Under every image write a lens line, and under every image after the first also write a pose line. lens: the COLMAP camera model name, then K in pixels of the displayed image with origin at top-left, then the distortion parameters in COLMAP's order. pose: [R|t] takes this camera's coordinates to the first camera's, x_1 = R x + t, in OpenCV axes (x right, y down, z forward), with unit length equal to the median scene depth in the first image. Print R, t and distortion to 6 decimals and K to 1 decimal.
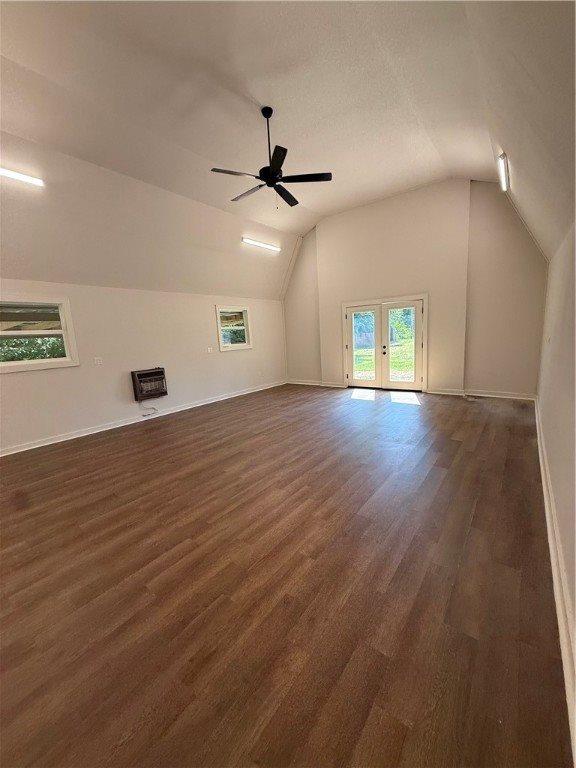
lens RADIAL K [[311.2, 0, 288.0], [0, 311.2, 384.0], [0, 0, 1]] dist [0.009596, -0.000158]
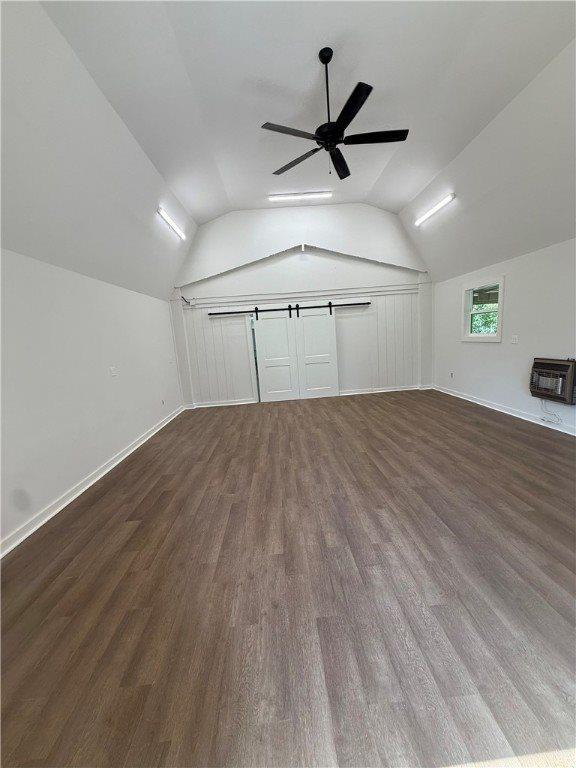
lens RADIAL K [[311.2, 0, 288.0], [0, 311.2, 384.0], [0, 0, 1]] dist [0.009596, -0.000158]
pose [[-0.762595, 0.202234, -0.614451, 0.614129], [0.007197, 0.952468, 0.304552, -0.291164], [0.646836, 0.227828, -0.727803, 1.571961]]
